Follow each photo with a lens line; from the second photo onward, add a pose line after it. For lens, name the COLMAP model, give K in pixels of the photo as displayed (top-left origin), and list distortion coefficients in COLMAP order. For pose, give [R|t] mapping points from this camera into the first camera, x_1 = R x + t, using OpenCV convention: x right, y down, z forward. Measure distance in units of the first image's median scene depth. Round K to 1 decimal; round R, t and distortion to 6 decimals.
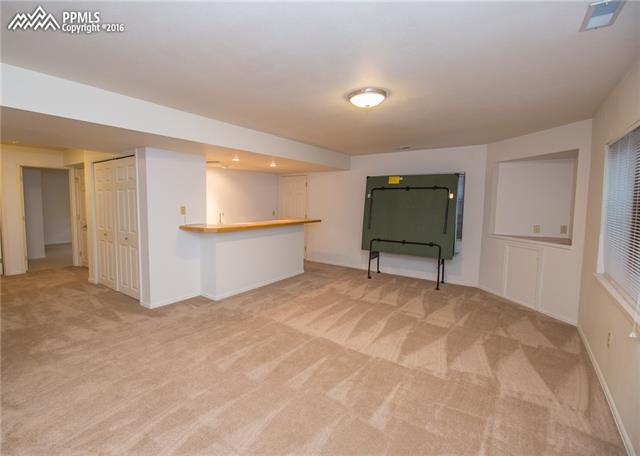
lens RADIAL K [[290.4, 0, 320.0], [0, 290.4, 228.0], [0, 0, 1]] dist [-0.000874, -0.000133]
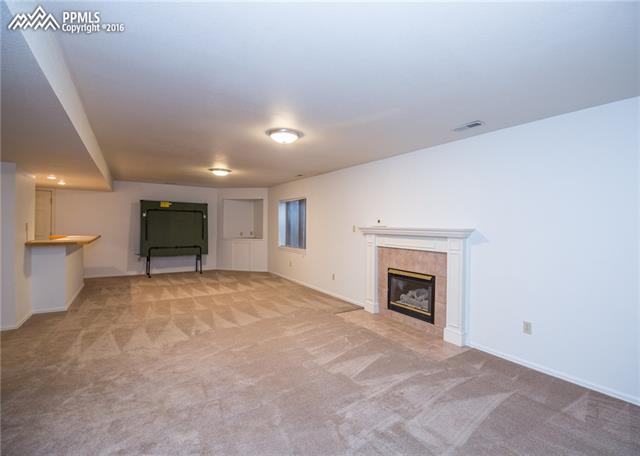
lens RADIAL K [[309.5, 0, 320.0], [0, 309.5, 228.0], [0, 0, 1]] dist [0.000170, 0.000023]
pose [[0.386236, -0.021085, 0.922159, -0.877536], [0.073854, 0.997236, -0.008132, 0.017953], [-0.919439, 0.071246, 0.386725, -0.277286]]
